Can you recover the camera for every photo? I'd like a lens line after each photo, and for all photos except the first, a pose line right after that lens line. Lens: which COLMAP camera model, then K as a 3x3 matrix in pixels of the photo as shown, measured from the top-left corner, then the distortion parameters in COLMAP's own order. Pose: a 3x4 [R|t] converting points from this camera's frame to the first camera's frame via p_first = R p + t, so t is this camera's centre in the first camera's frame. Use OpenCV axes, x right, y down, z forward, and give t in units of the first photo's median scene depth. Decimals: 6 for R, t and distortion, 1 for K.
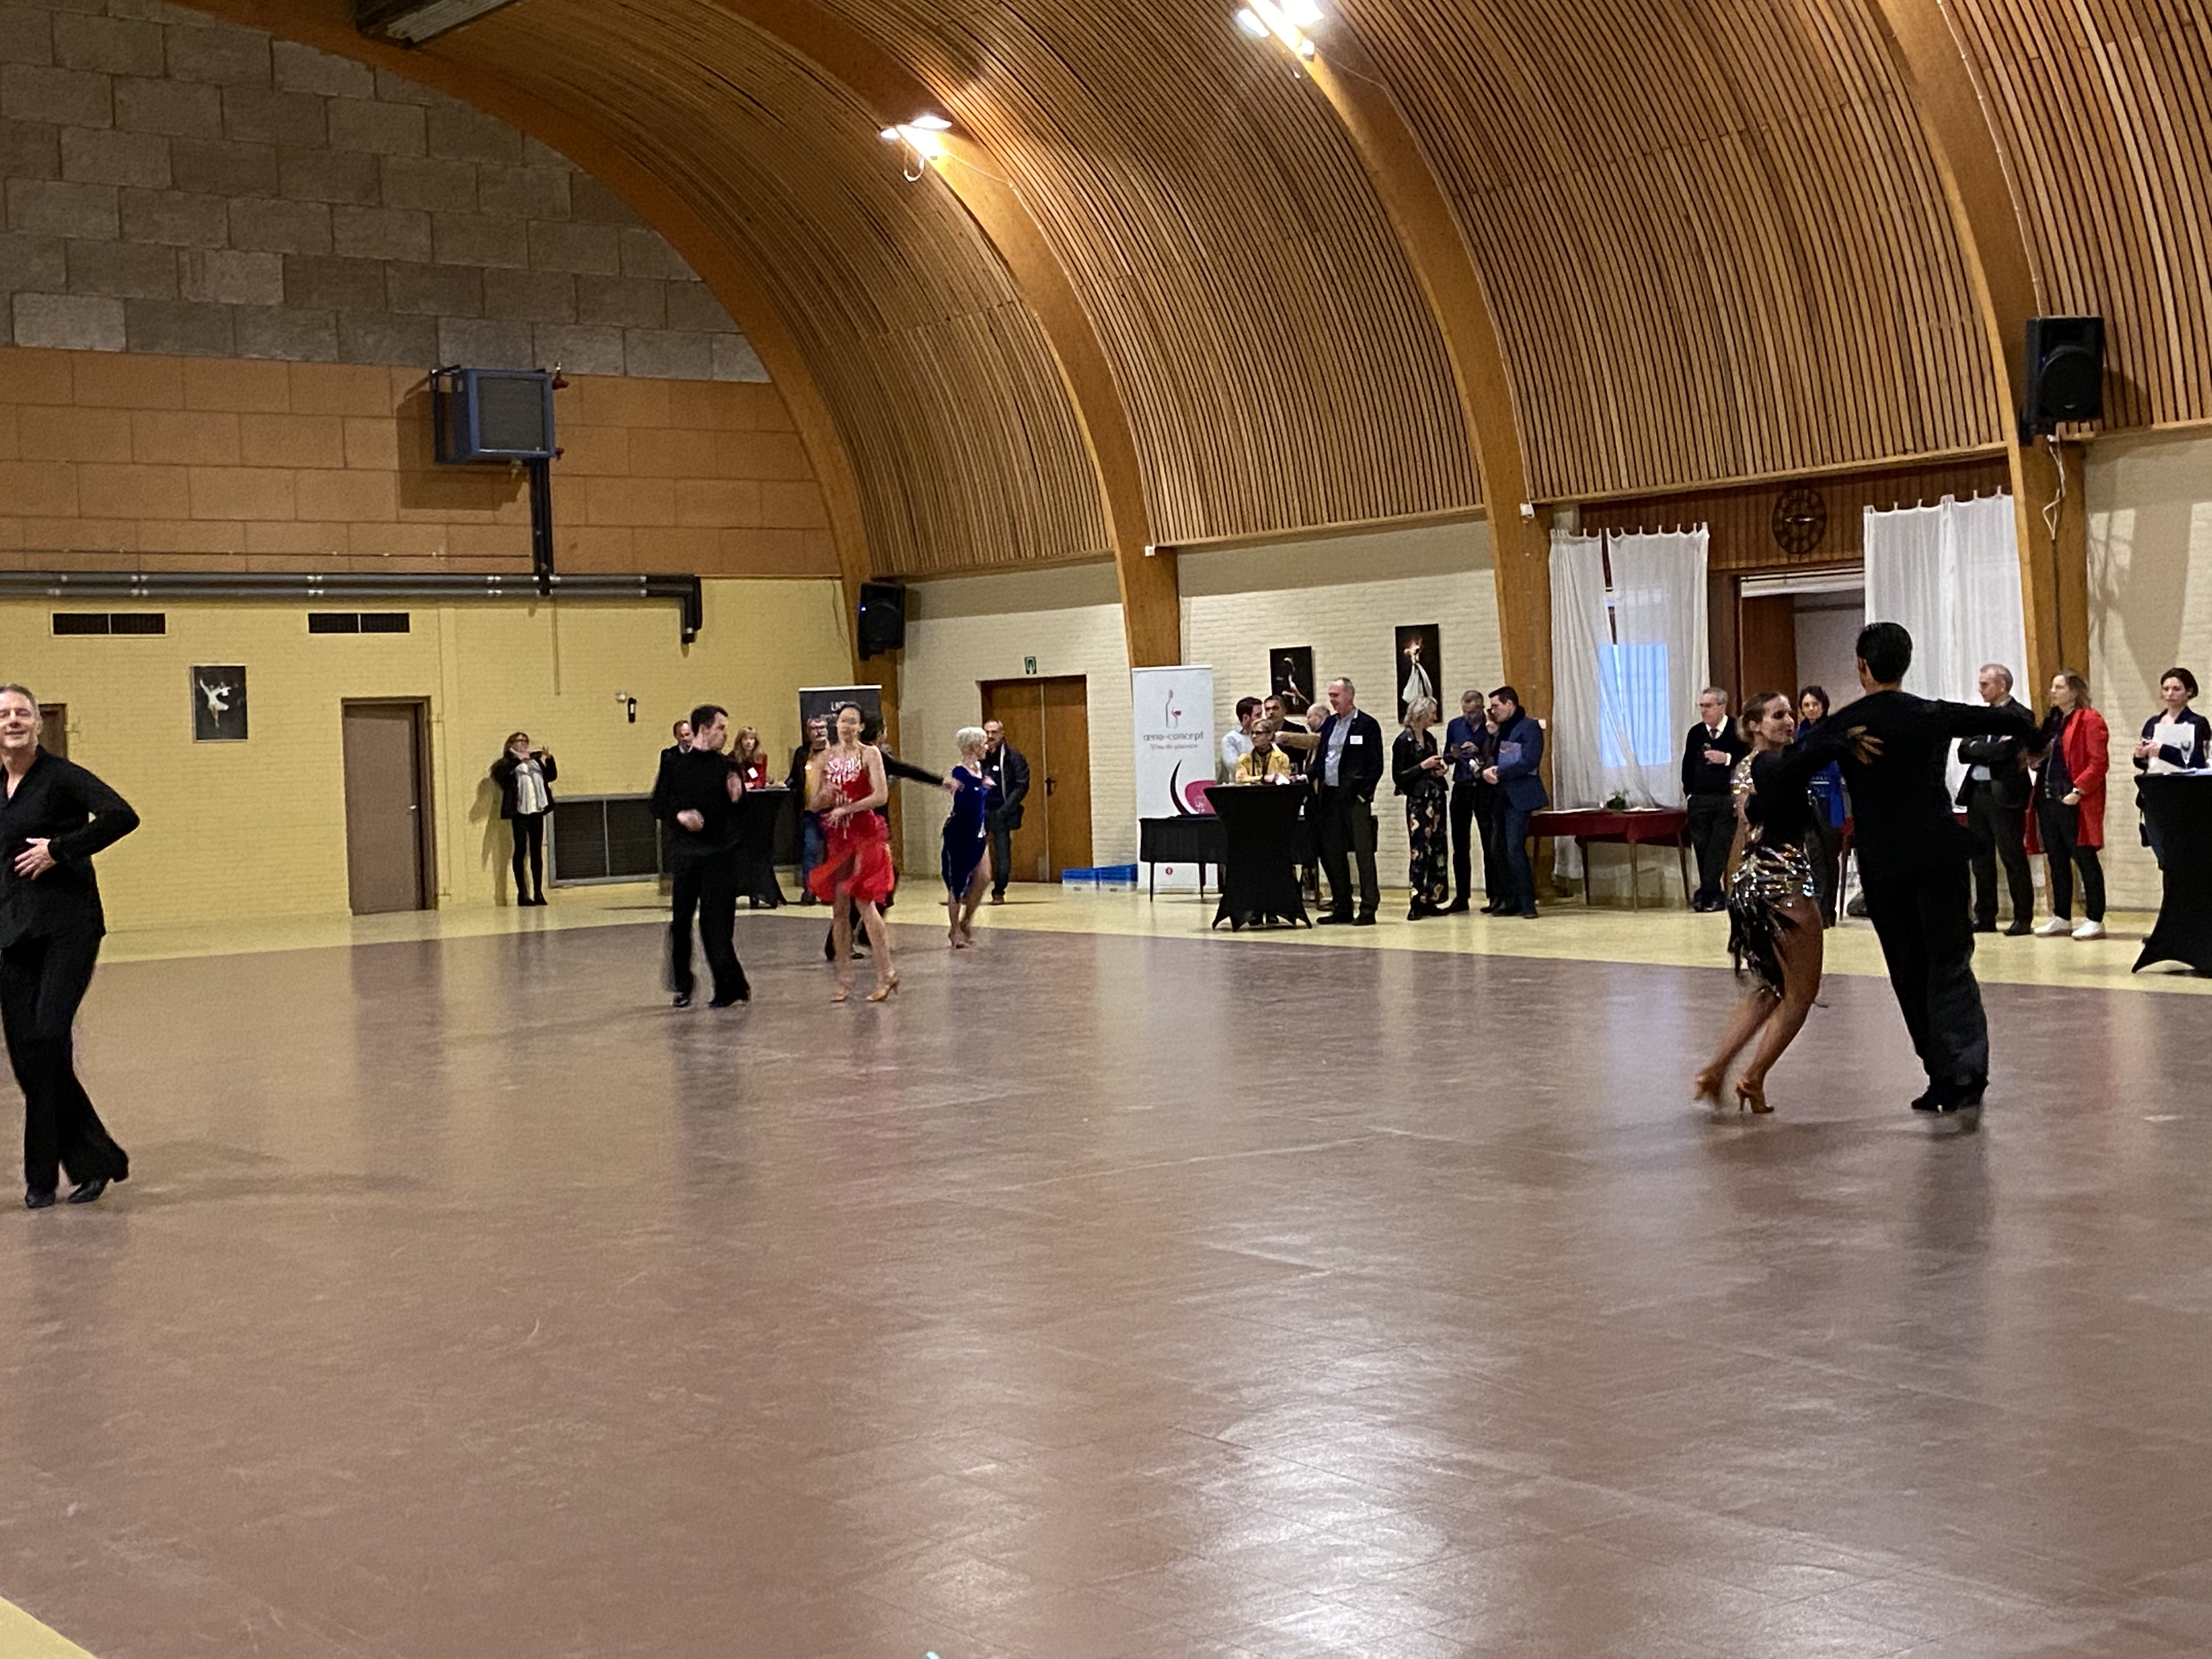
lens RADIAL K [[3104.0, 0, 1093.3], [0, 3104.0, 812.7], [0, 0, 1]] dist [0.126296, -0.152811]
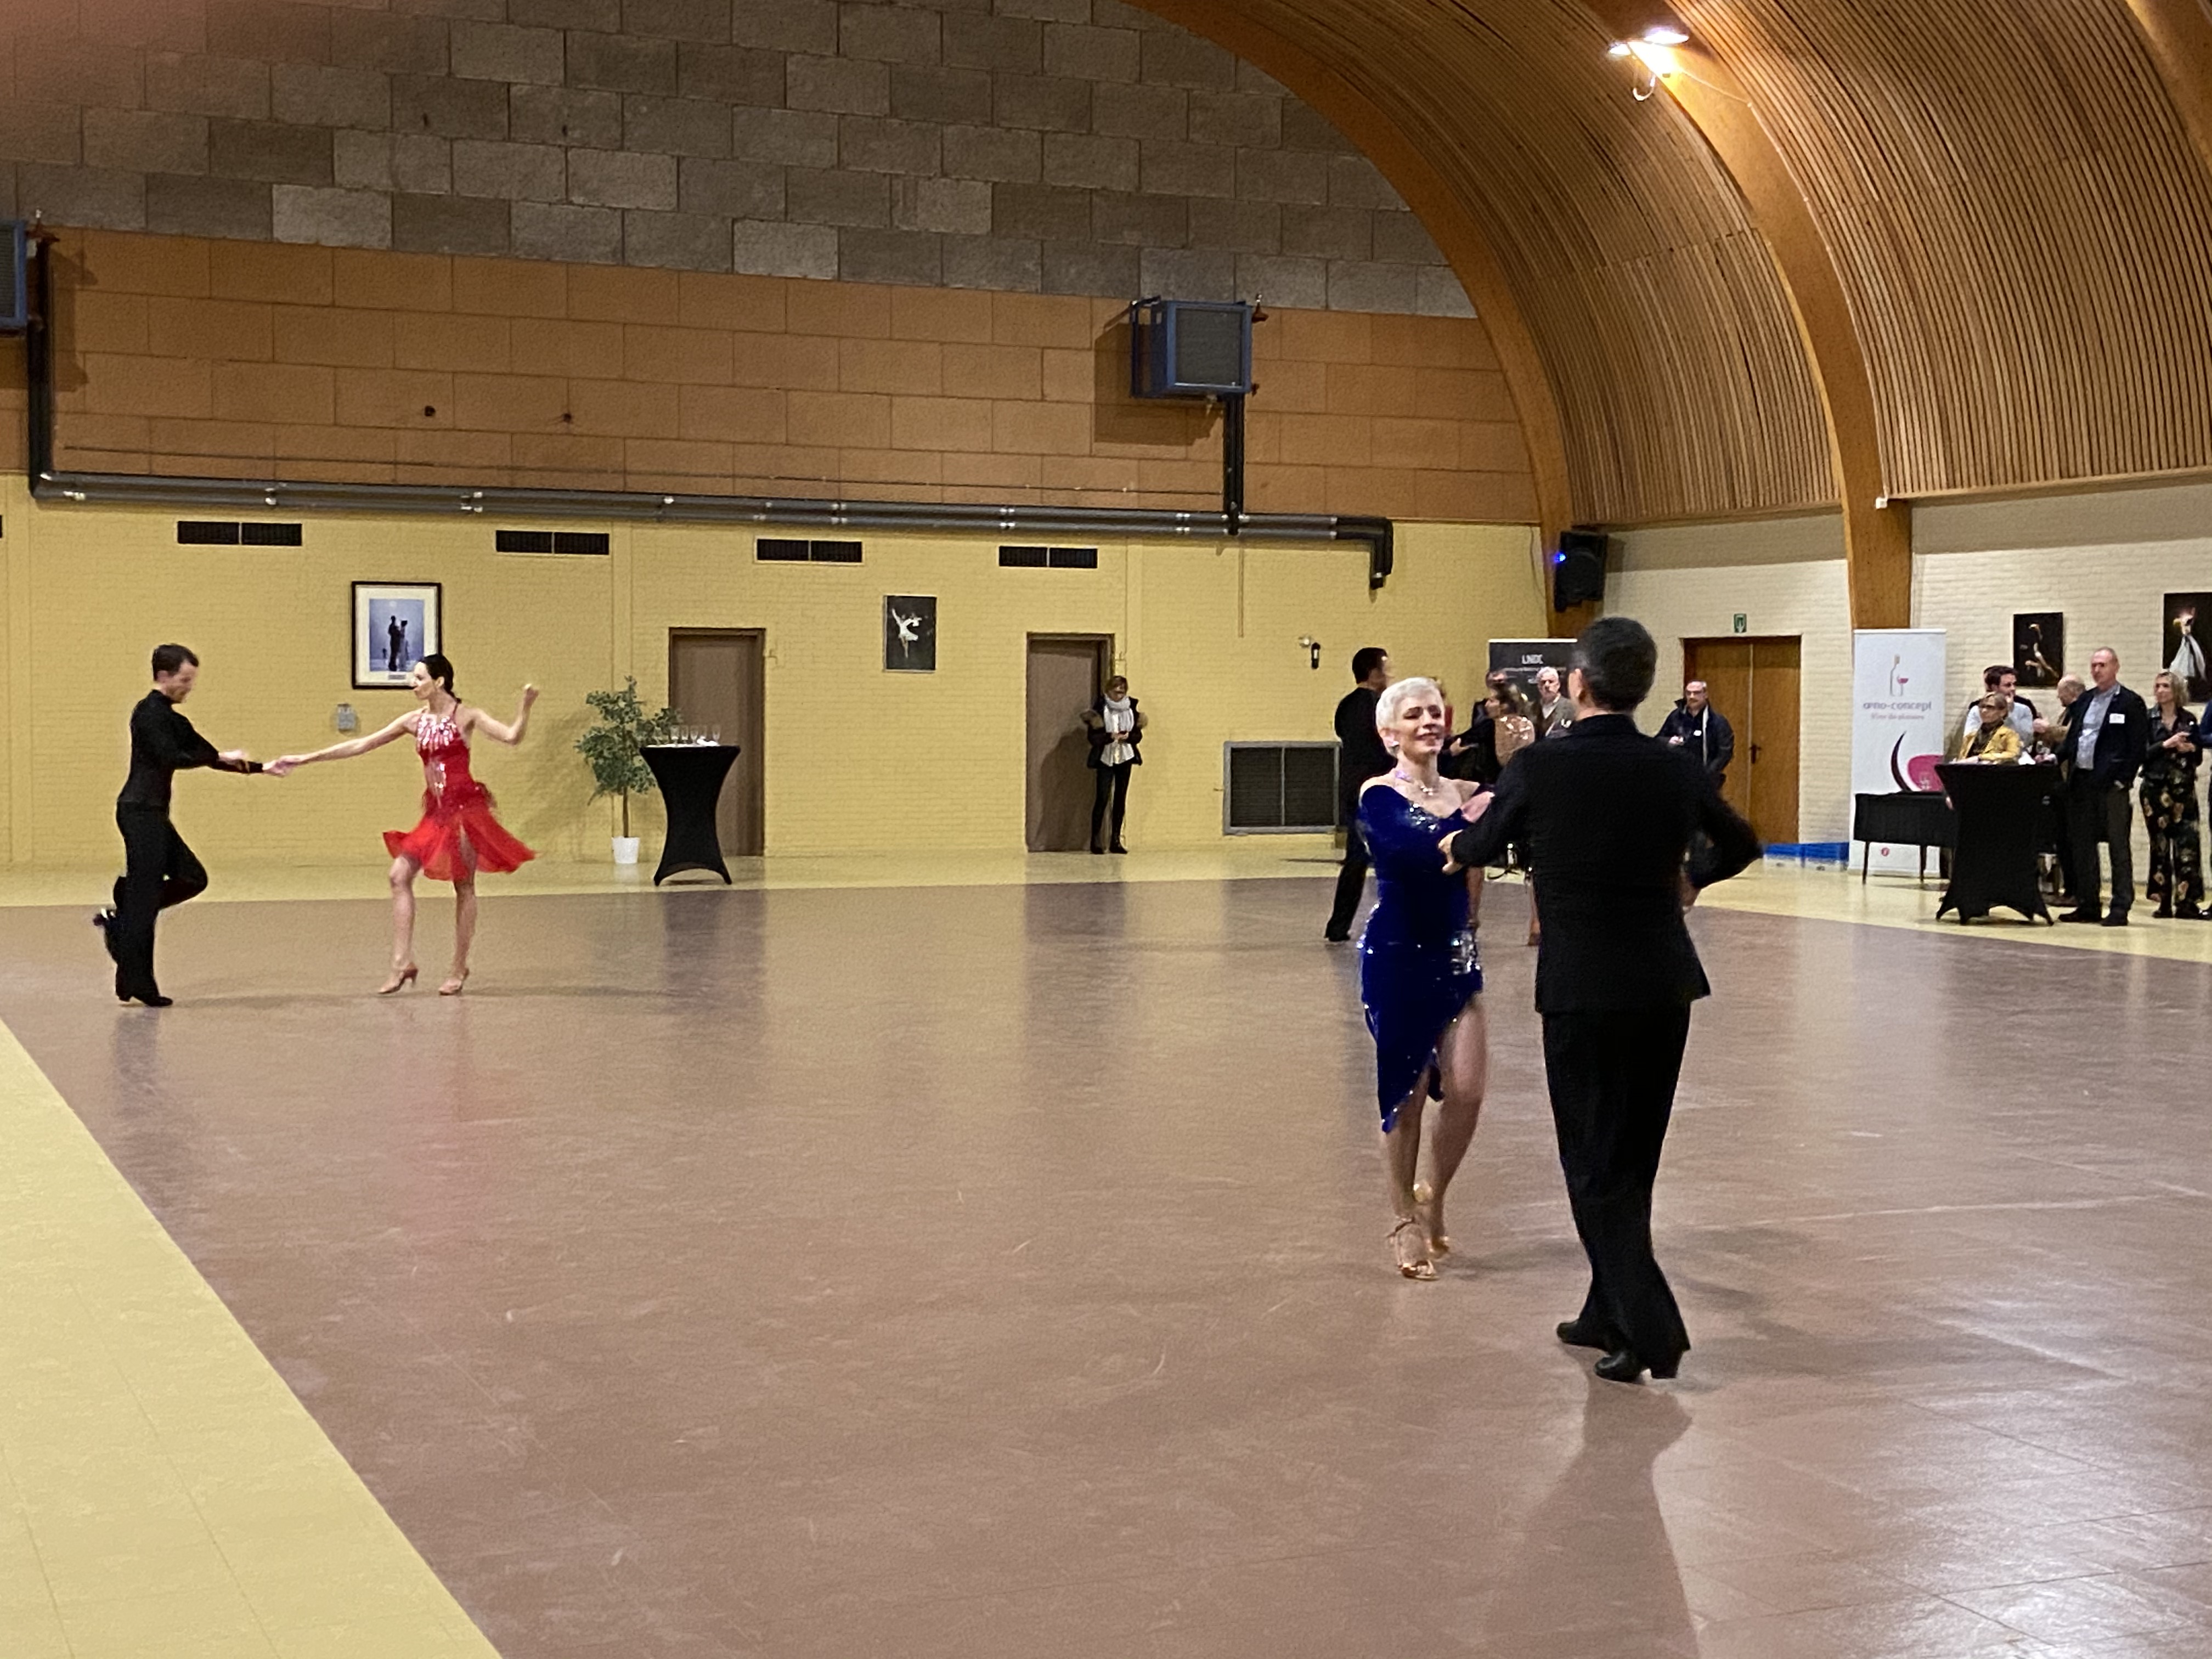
lens RADIAL K [[3104.0, 0, 1093.3], [0, 3104.0, 812.7], [0, 0, 1]] dist [0.126296, -0.152811]
pose [[0.975188, 0.049622, -0.215743, -0.004918], [-0.046208, 0.998714, 0.020841, -0.001261], [0.216500, -0.010354, 0.976228, 0.044403]]
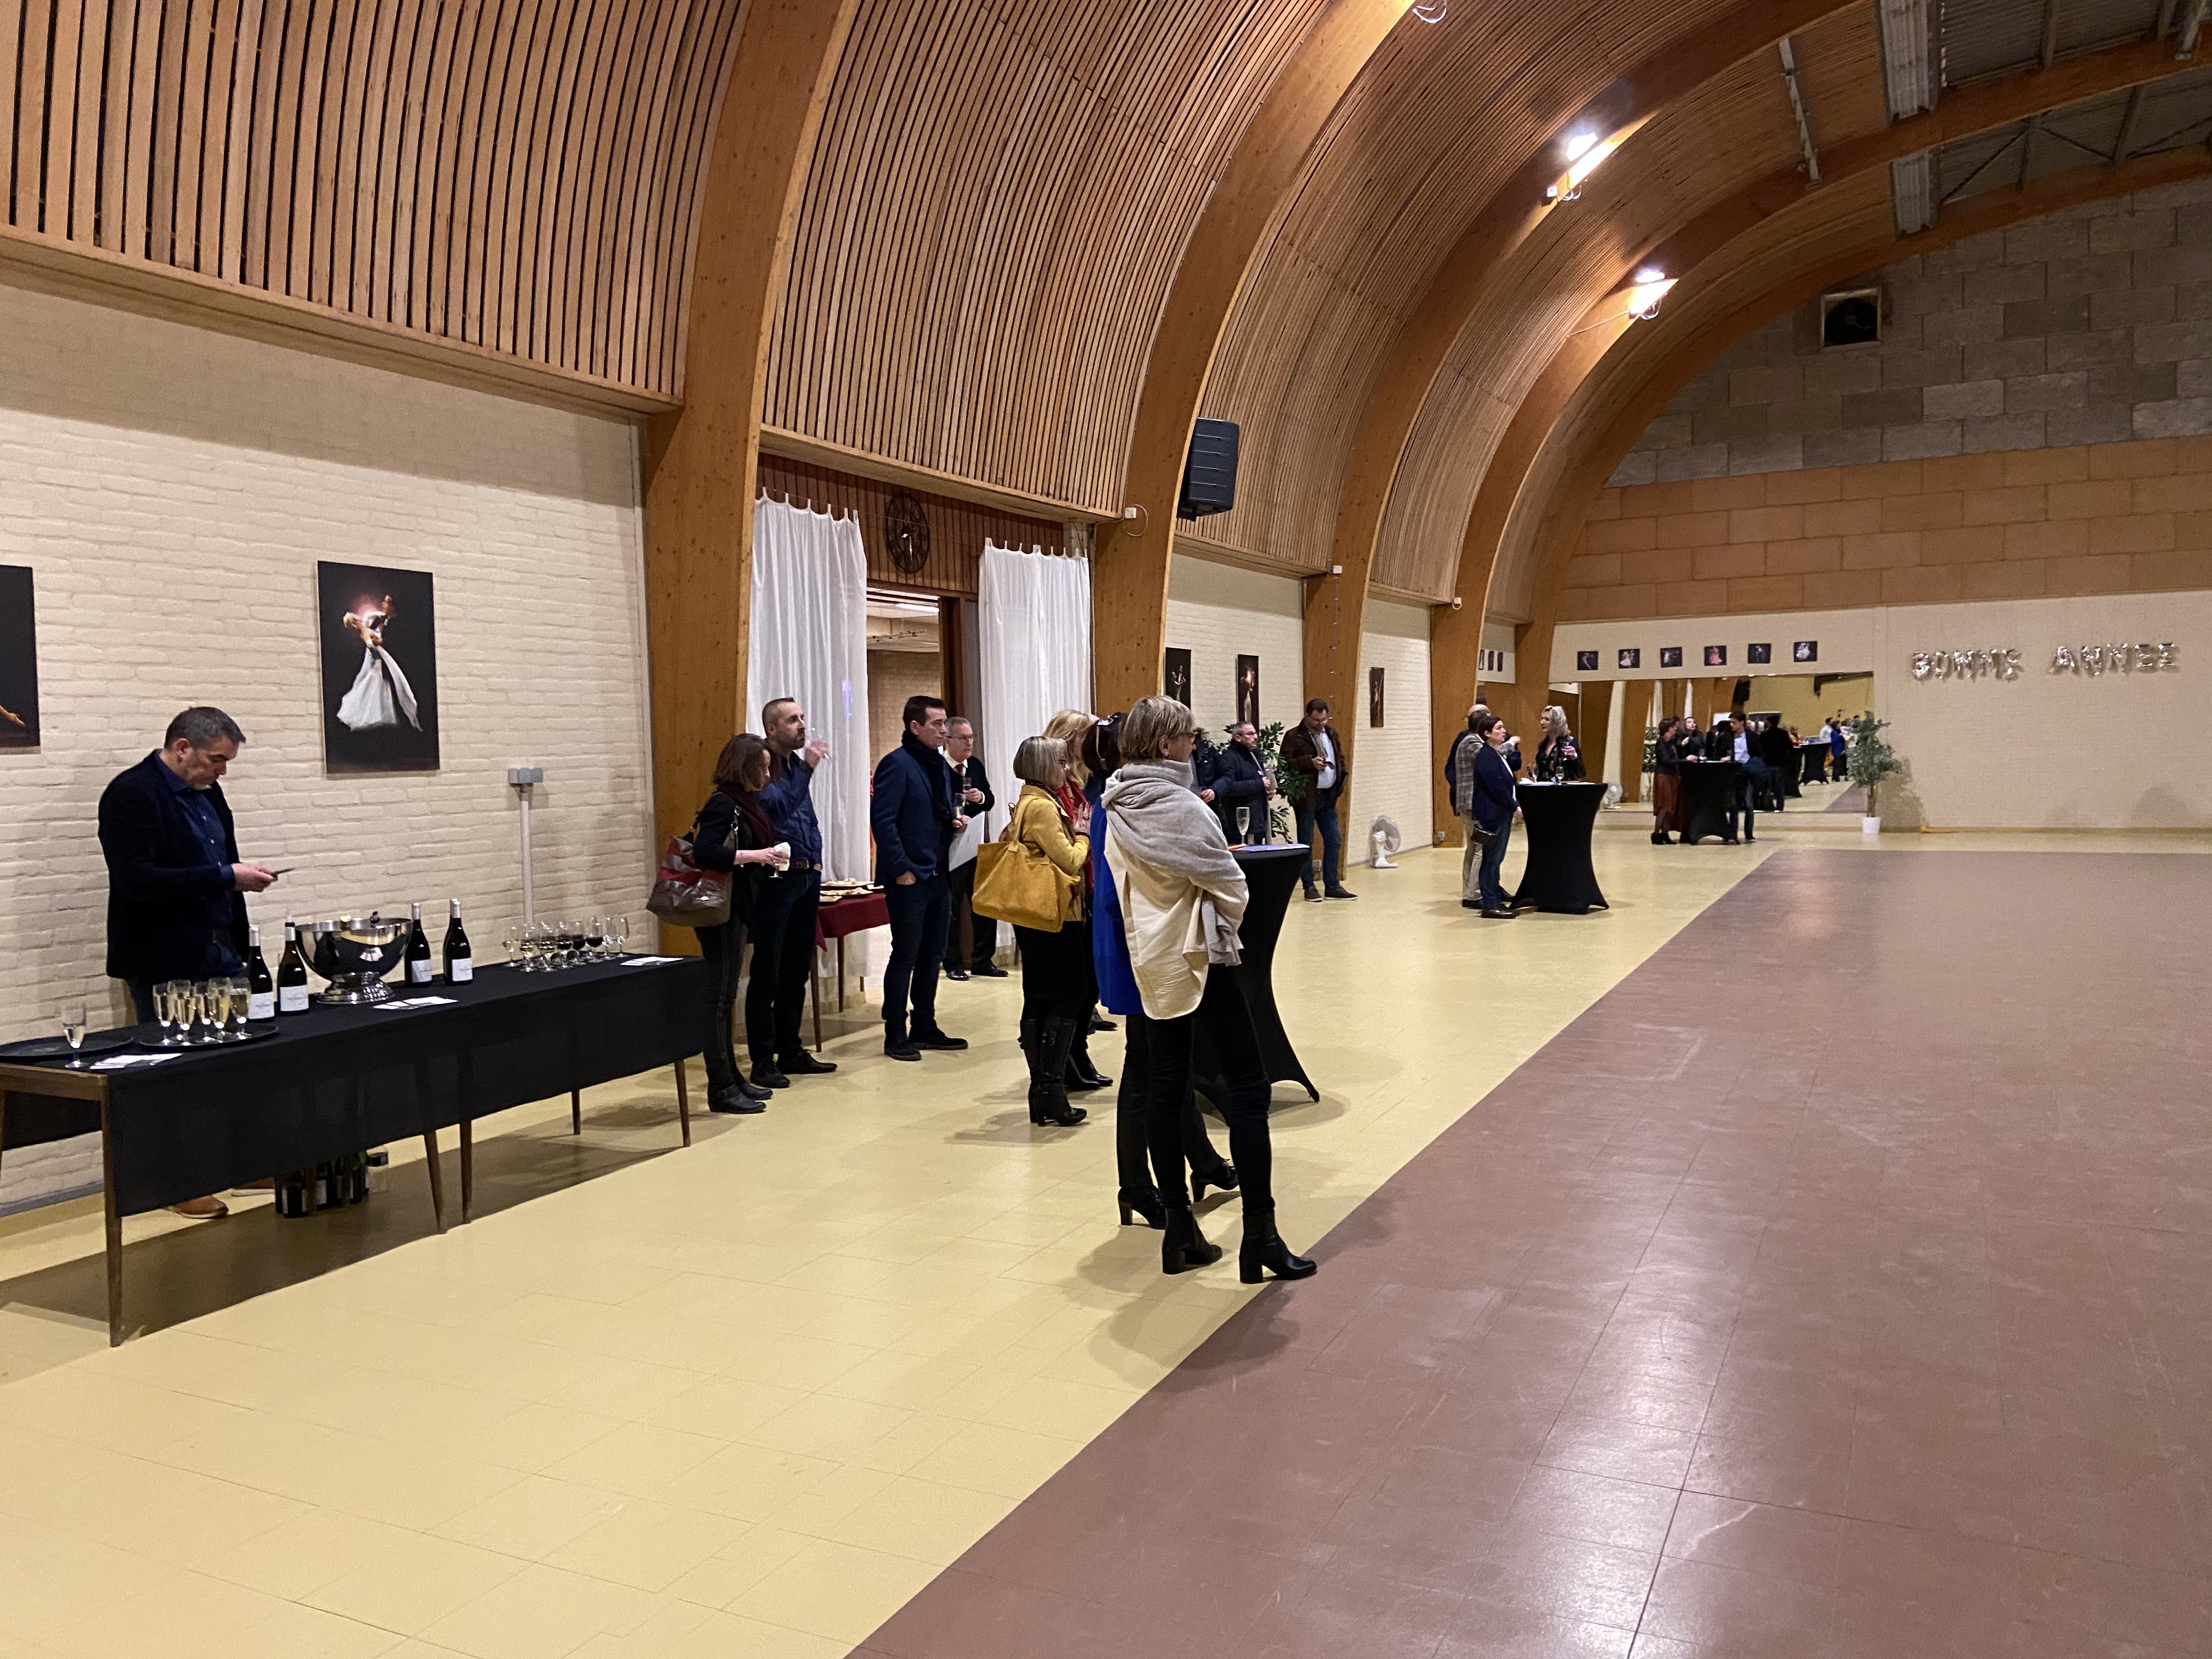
lens RADIAL K [[1661.2, 0, 1094.9], [0, 1661.2, 823.1], [0, 0, 1]] dist [0.104126, -0.136410]
pose [[-0.466656, 0.006332, 0.884416, -0.166693], [0.067445, 0.997317, 0.028447, -0.019282], [-0.881863, 0.072925, -0.465831, 0.955187]]
